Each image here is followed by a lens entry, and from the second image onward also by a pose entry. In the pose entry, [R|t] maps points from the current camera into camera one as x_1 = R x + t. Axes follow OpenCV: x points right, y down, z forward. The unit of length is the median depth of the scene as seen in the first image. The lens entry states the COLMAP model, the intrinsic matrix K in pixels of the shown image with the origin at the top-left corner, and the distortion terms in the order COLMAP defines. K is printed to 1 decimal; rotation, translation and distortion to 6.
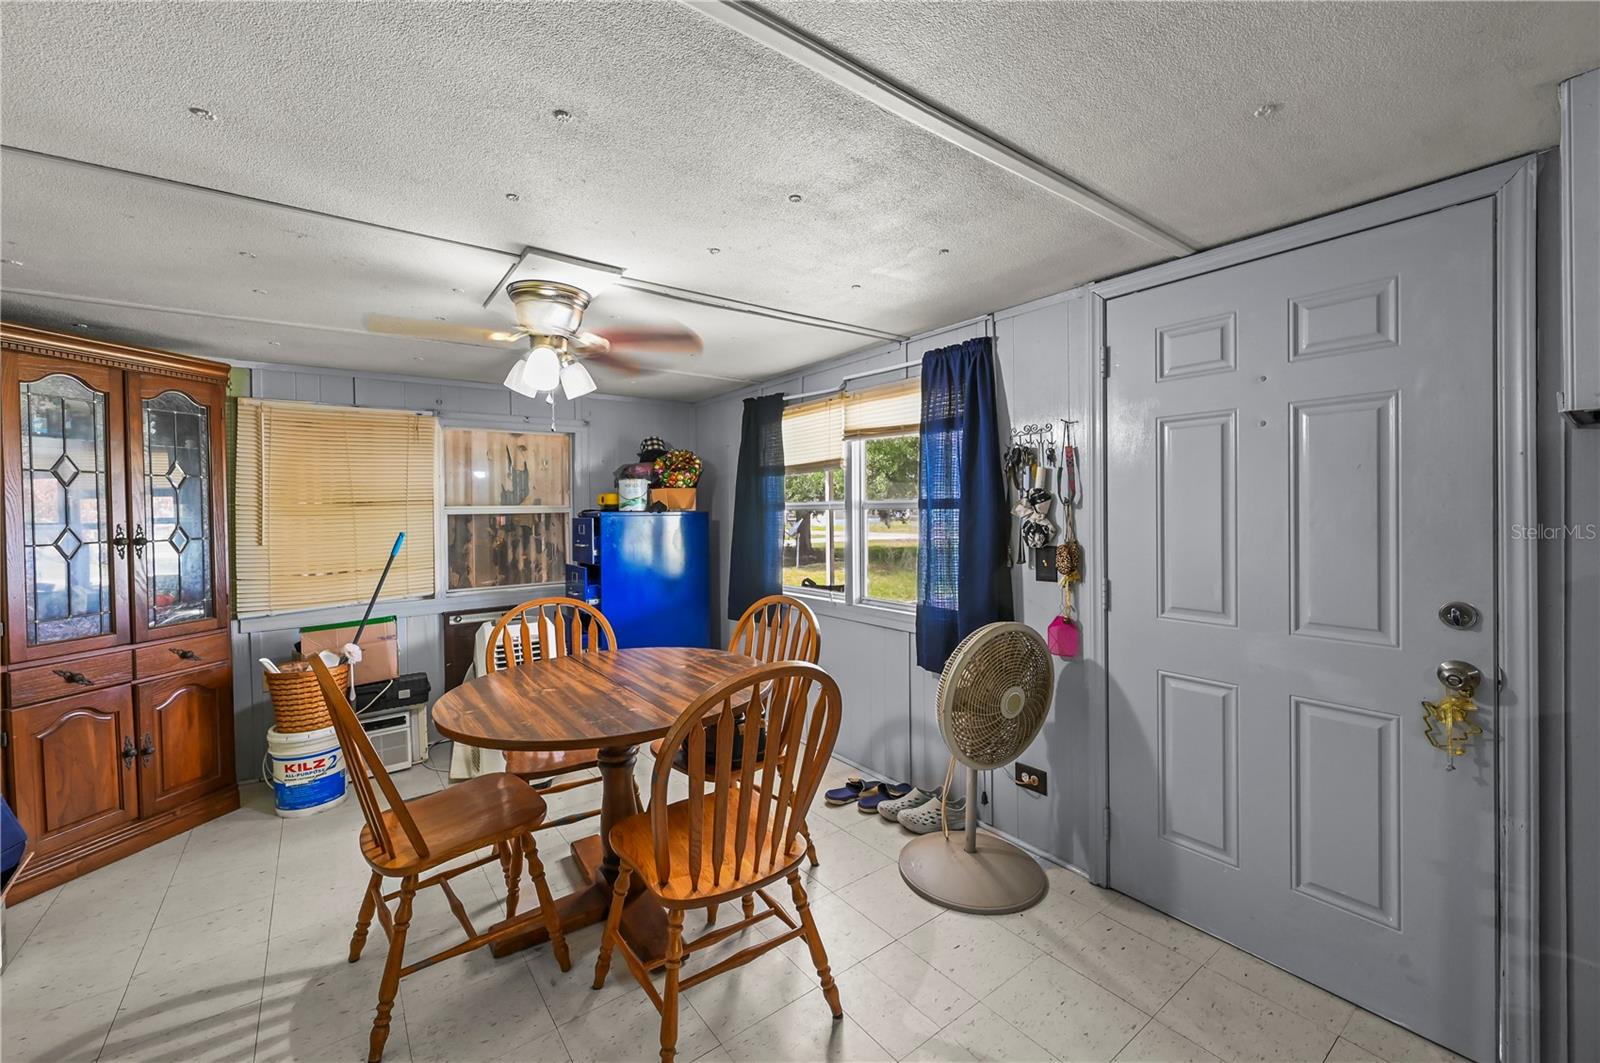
lens RADIAL K [[633.7, 0, 813.6], [0, 633.7, 521.1], [0, 0, 1]] dist [0.000676, 0.000621]
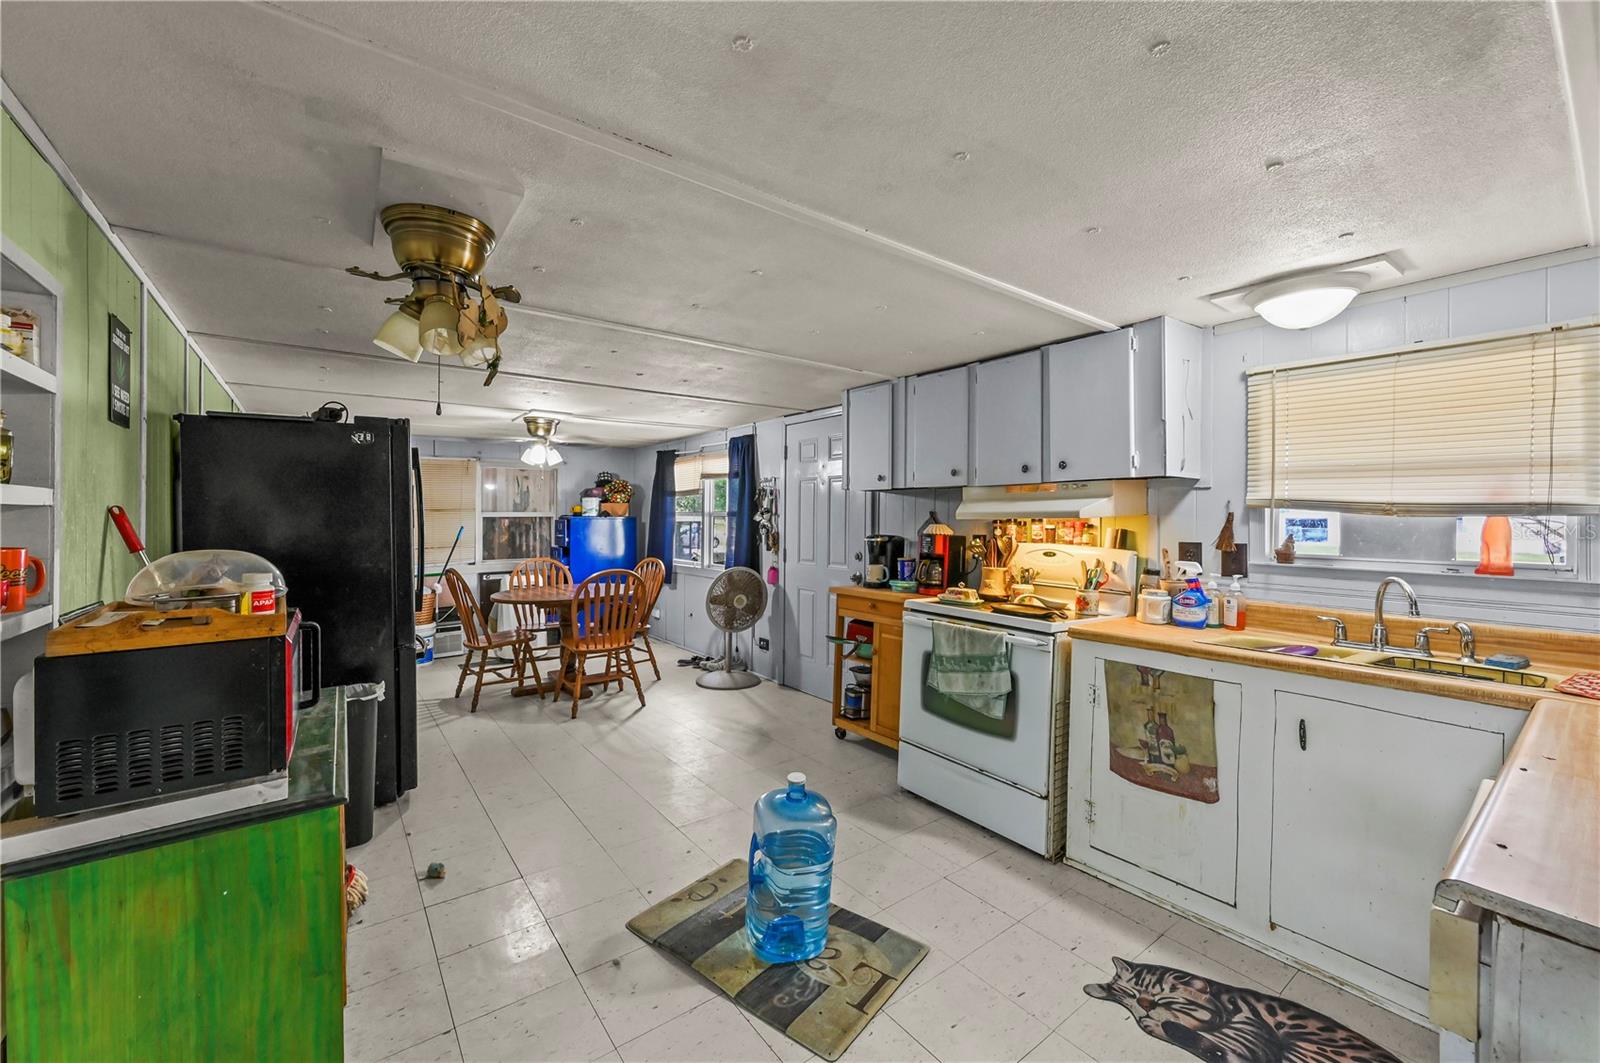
lens RADIAL K [[633.7, 0, 802.3], [0, 633.7, 520.4], [0, 0, 1]] dist [0.000676, 0.000621]
pose [[0.999870, 0.012854, -0.009756, 0.318018], [-0.012997, 0.999808, -0.014687, 0.013900], [0.009565, 0.014812, 0.999845, -0.736582]]
